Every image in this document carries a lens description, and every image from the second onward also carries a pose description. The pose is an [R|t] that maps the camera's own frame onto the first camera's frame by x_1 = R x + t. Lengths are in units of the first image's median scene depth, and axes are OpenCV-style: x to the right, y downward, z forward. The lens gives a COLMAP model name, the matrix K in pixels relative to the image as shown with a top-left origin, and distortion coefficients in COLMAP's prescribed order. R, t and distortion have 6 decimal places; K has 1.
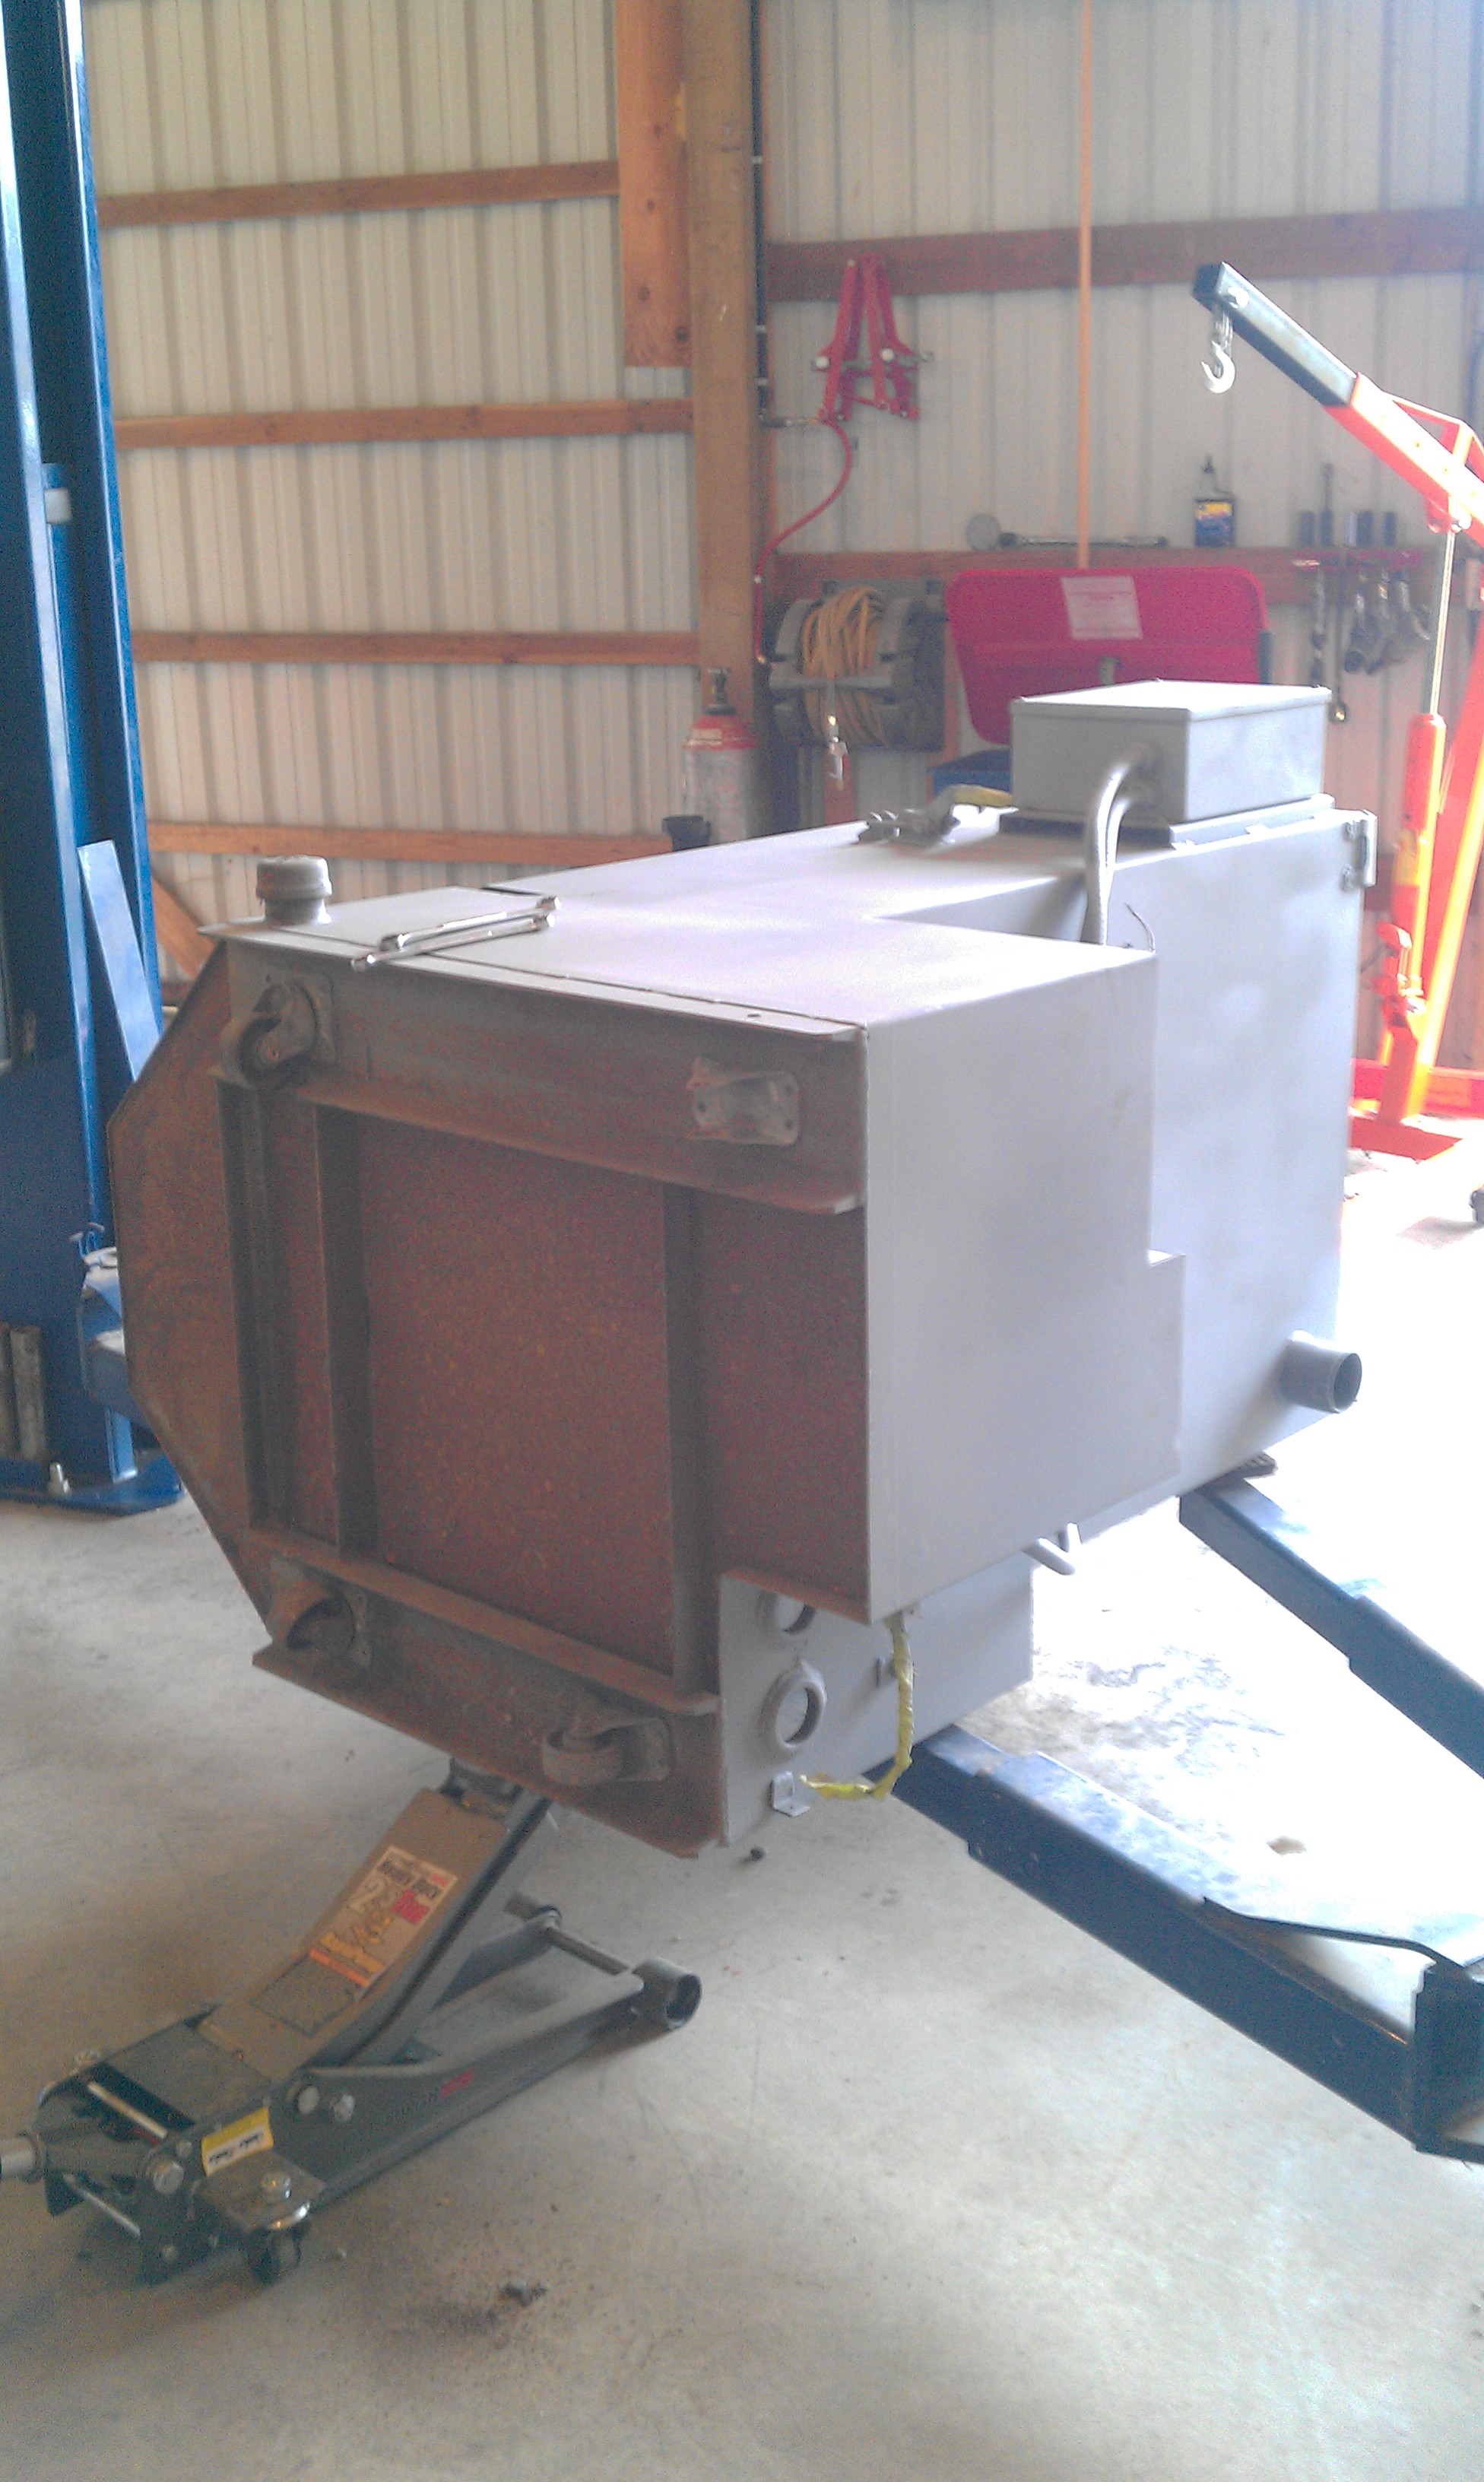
lens RADIAL K [[2633.1, 0, 742.0], [0, 2633.1, 1199.7], [0, 0, 1]] dist [0.087754, -0.354116]
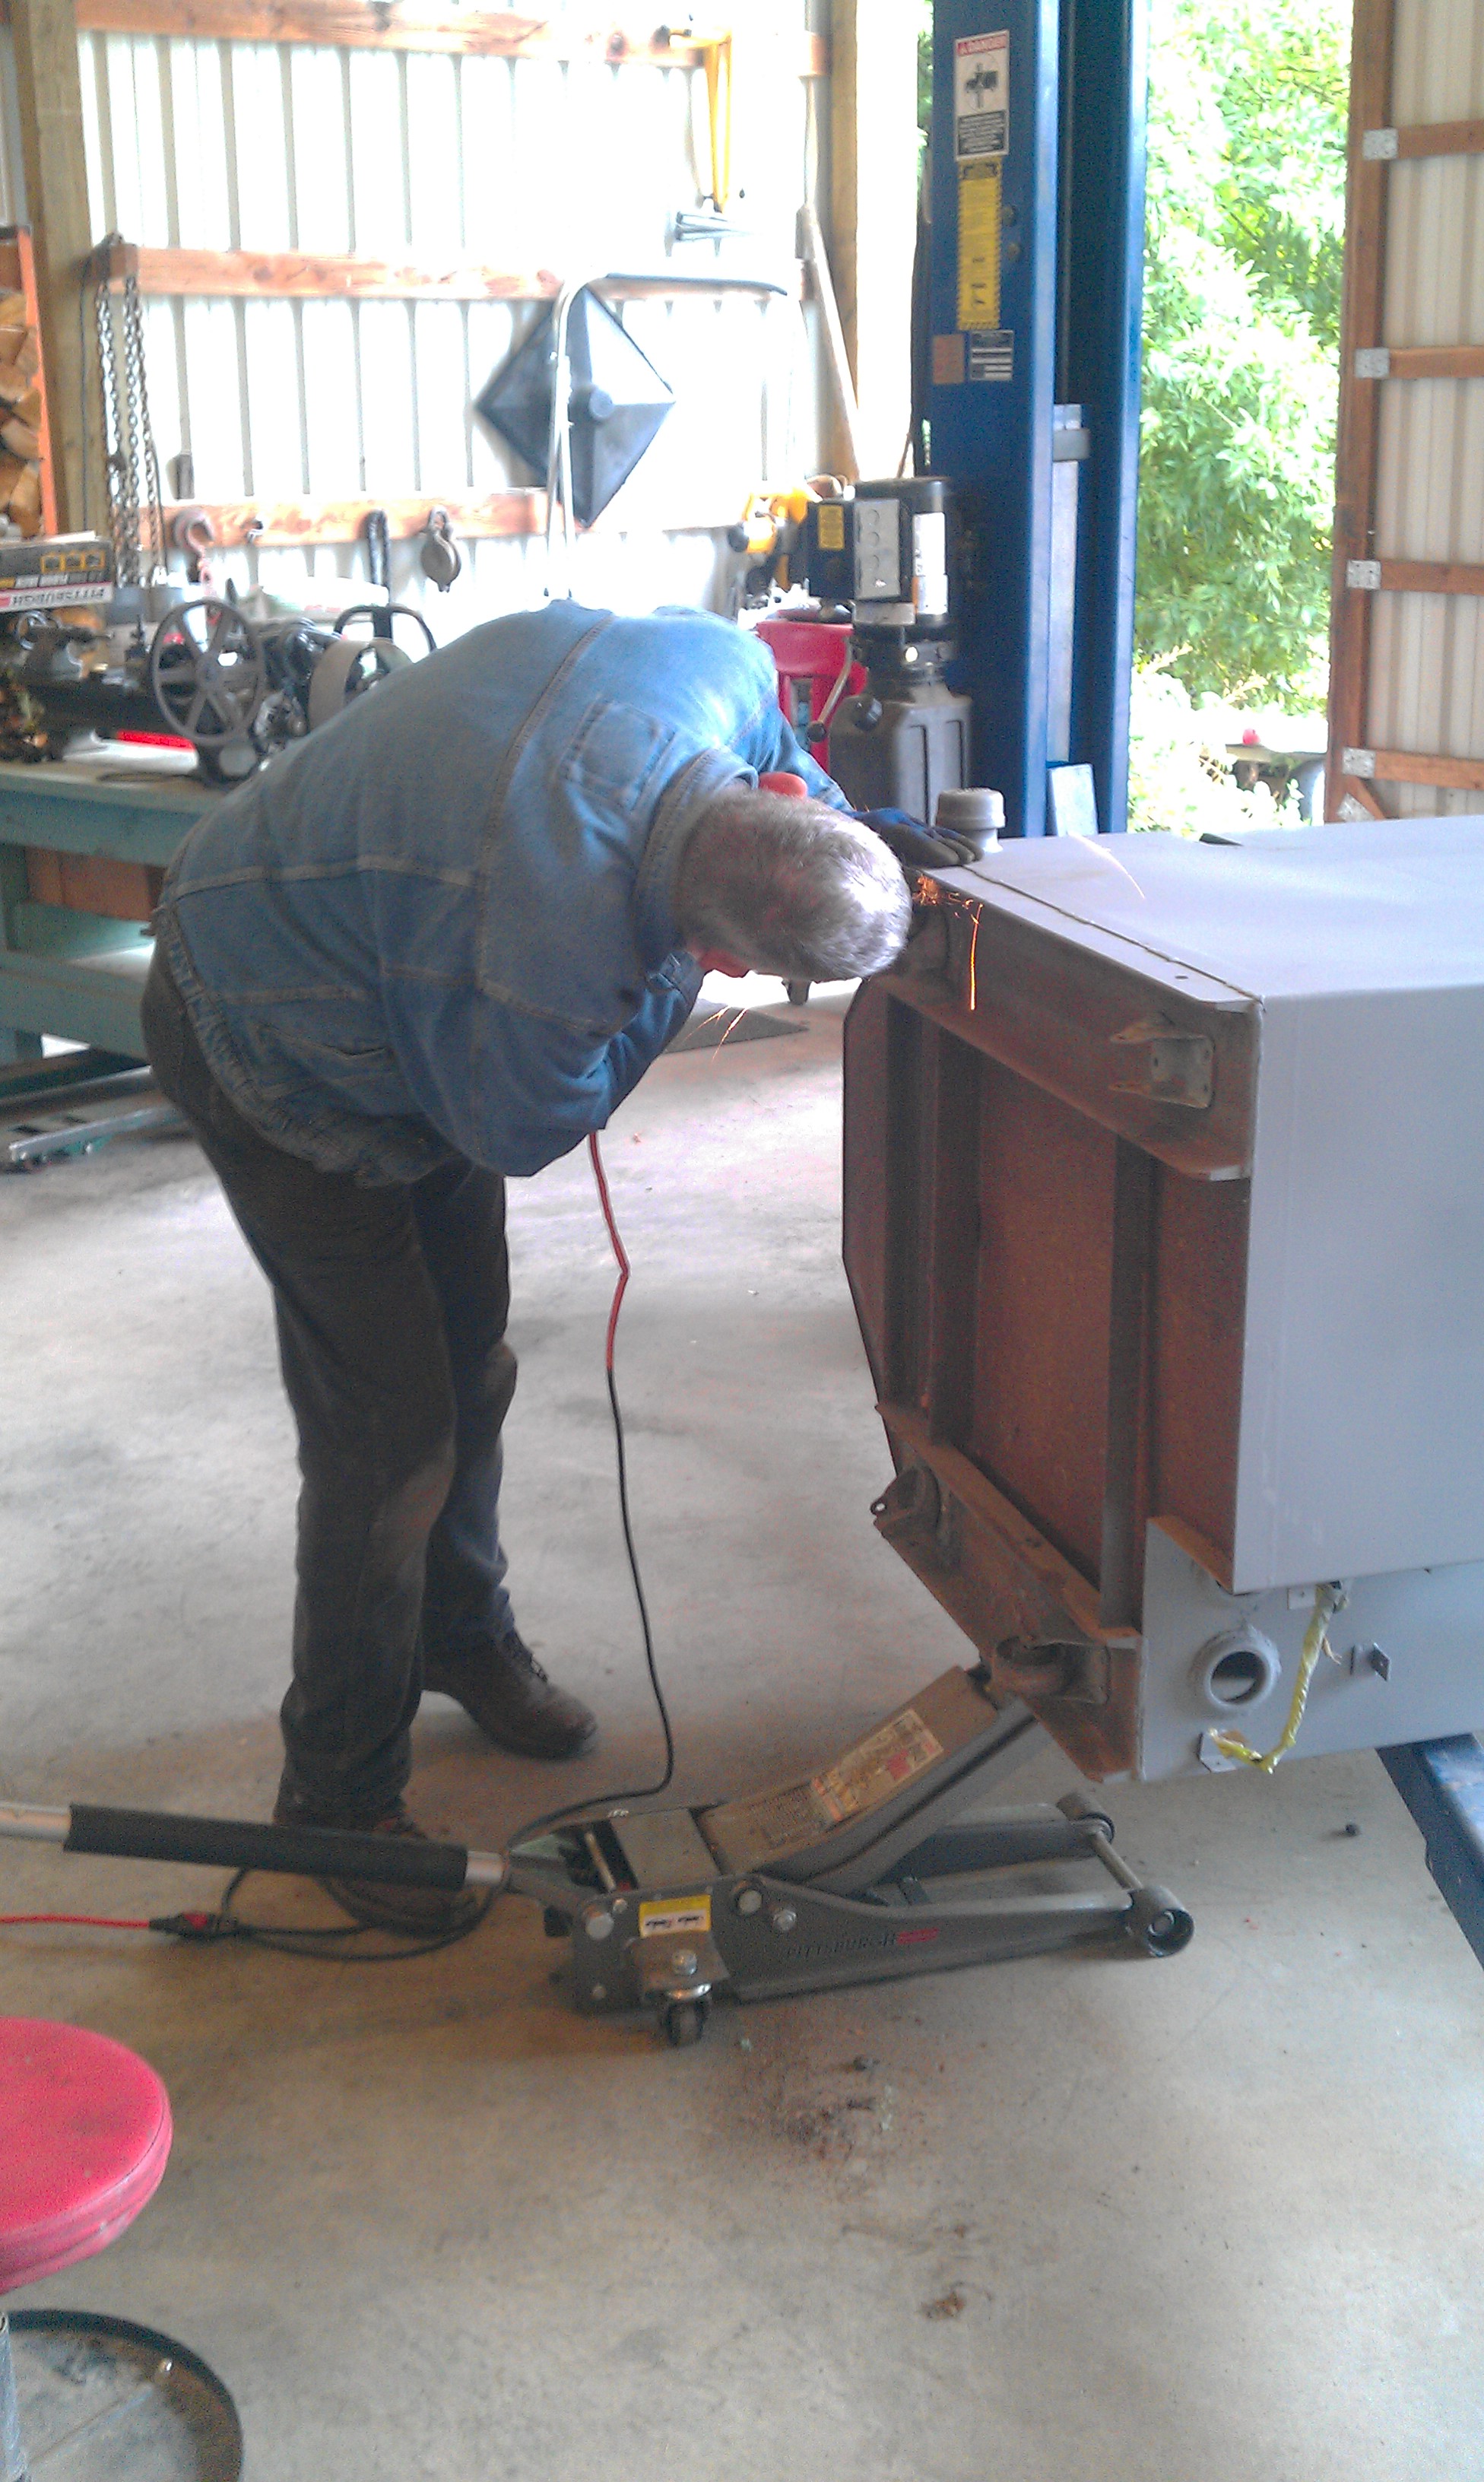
lens RADIAL K [[2633.1, 0, 742.0], [0, 2633.1, 1199.7], [0, 0, 1]] dist [0.087754, -0.354116]
pose [[0.853439, 0.155225, -0.497541, 0.338239], [-0.140315, 0.987804, 0.067497, -0.026837], [0.501950, 0.012208, 0.864810, 0.029506]]
